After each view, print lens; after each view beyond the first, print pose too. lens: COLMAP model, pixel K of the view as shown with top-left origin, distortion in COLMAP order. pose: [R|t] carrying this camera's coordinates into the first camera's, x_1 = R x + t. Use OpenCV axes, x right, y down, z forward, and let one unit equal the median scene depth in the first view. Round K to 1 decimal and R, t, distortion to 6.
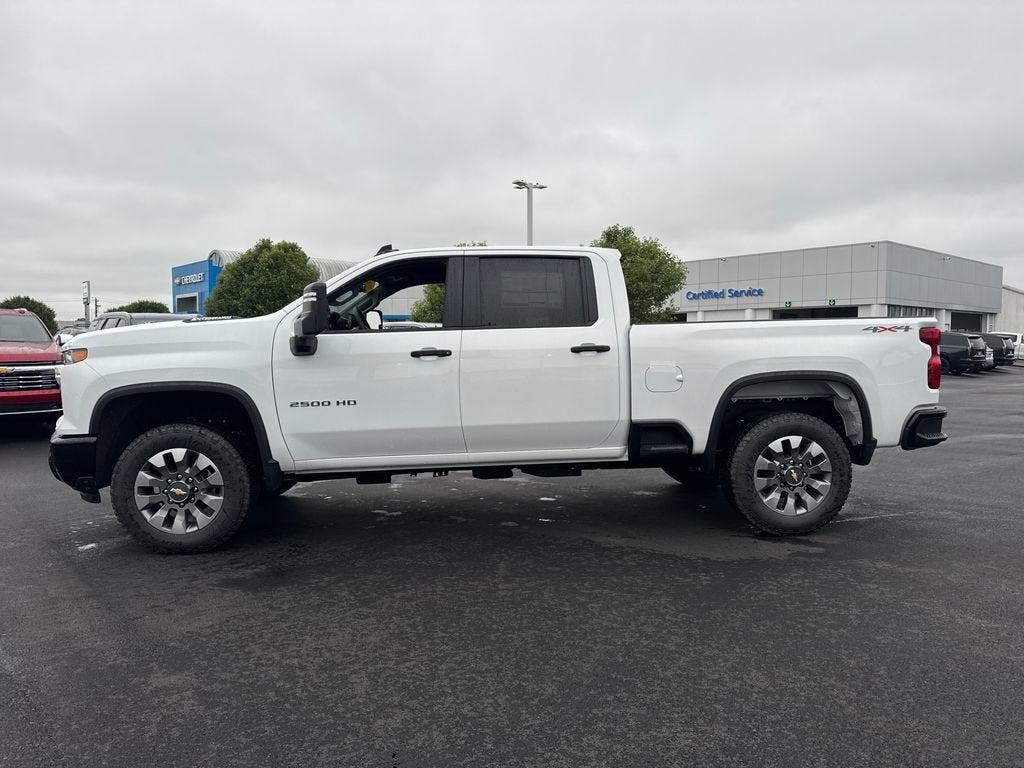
lens RADIAL K [[733.3, 0, 521.4], [0, 733.3, 379.4], [0, 0, 1]] dist [0.027974, -0.021288]
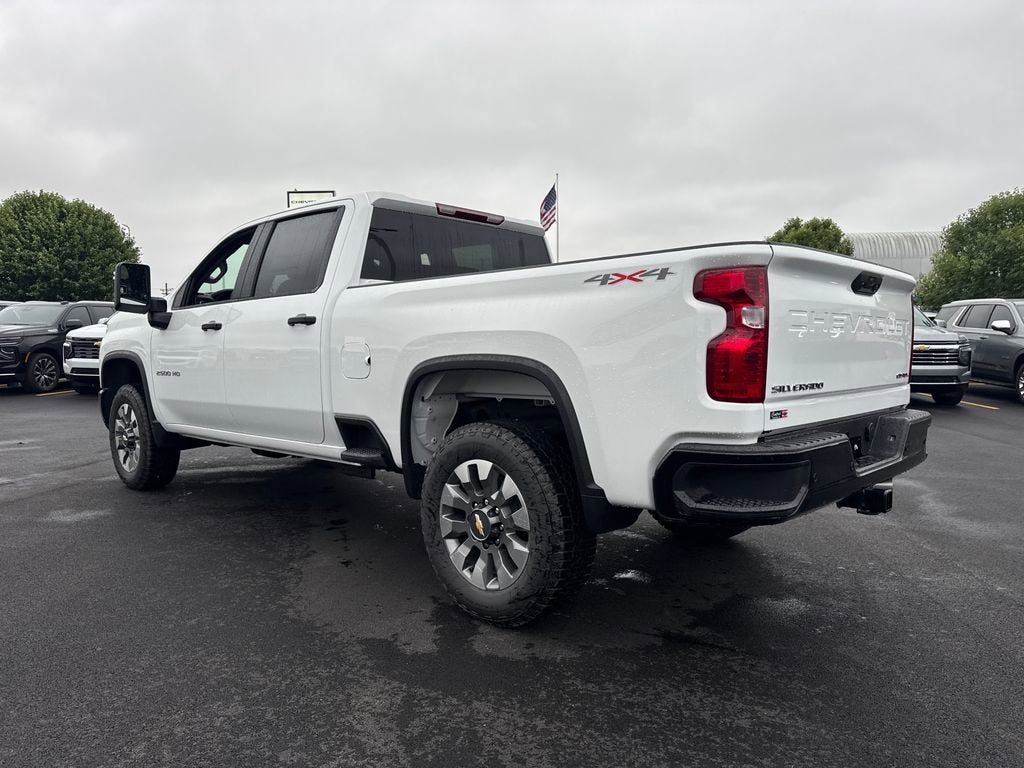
lens RADIAL K [[733.3, 0, 521.4], [0, 733.3, 379.4], [0, 0, 1]] dist [0.027974, -0.021288]
pose [[0.675957, 0.047403, -0.735415, 0.839009], [-0.033799, 0.998873, 0.033319, -0.011932], [0.736166, 0.002334, 0.676797, 0.610620]]
